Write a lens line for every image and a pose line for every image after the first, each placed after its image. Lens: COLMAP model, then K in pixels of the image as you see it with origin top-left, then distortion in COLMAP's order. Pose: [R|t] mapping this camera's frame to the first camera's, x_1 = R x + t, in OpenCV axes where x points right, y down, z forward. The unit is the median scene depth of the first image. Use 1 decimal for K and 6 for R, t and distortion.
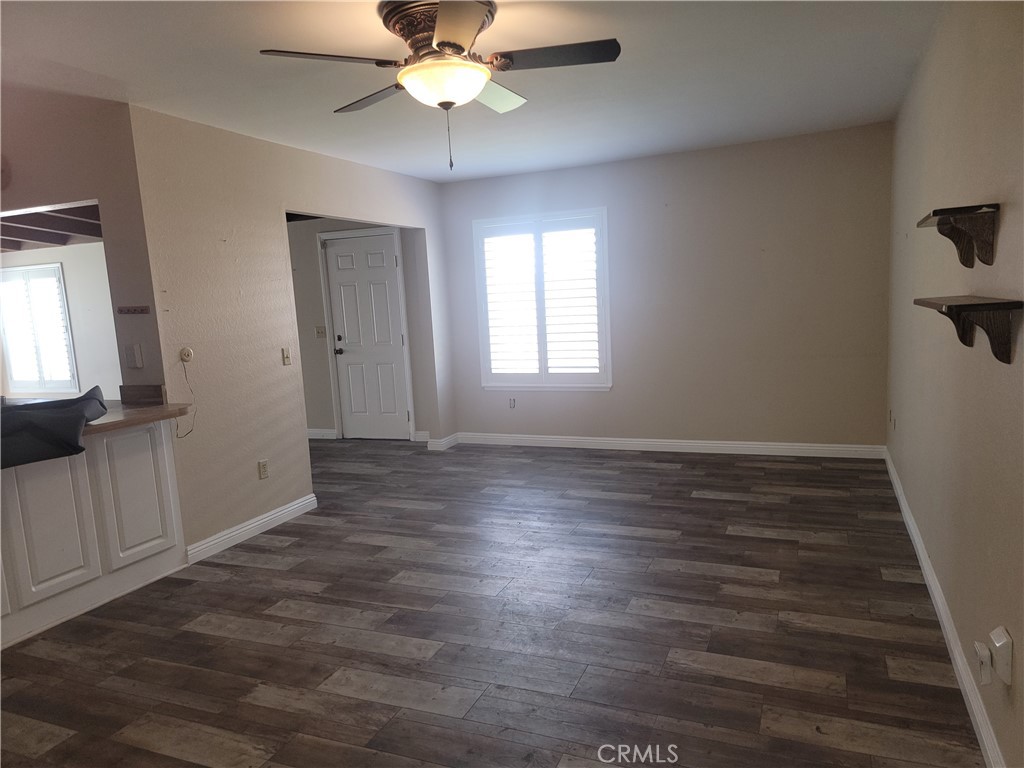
lens RADIAL K [[719.0, 0, 517.6], [0, 719.0, 384.8], [0, 0, 1]] dist [0.050284, -0.018155]
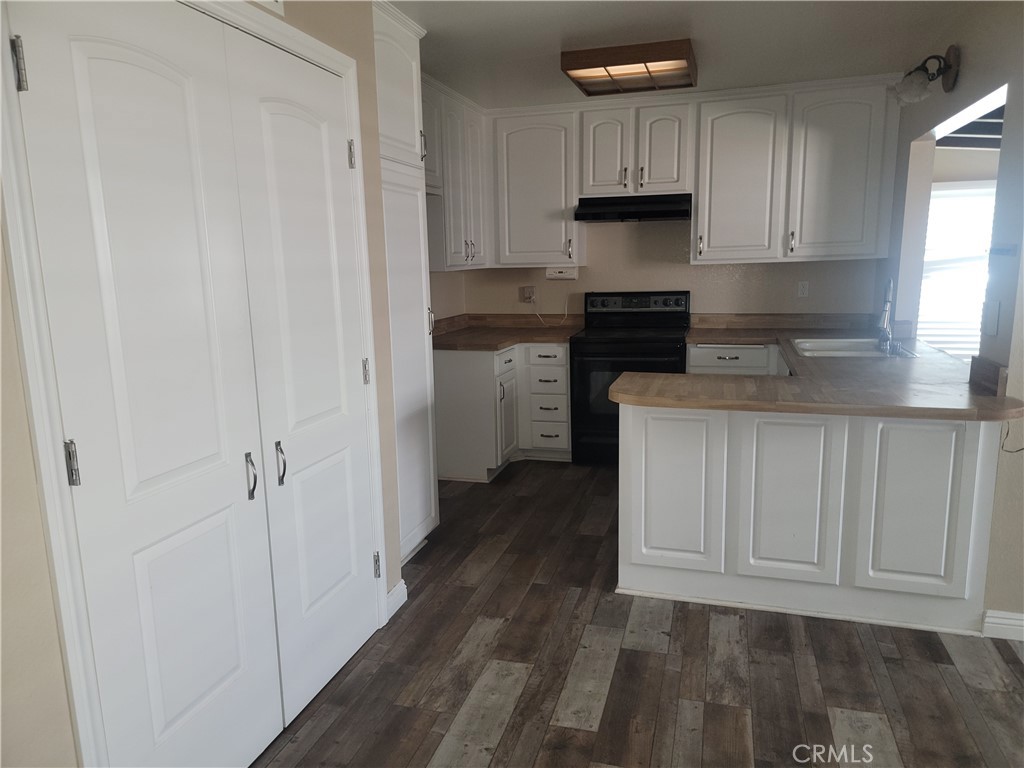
lens RADIAL K [[719.0, 0, 510.9], [0, 719.0, 388.6], [0, 0, 1]] dist [0.050284, -0.018155]
pose [[0.113038, 0.232158, -0.966088, 0.097015], [-0.101202, 0.969953, 0.221245, -0.076879], [0.988423, 0.072761, 0.133137, 0.458805]]
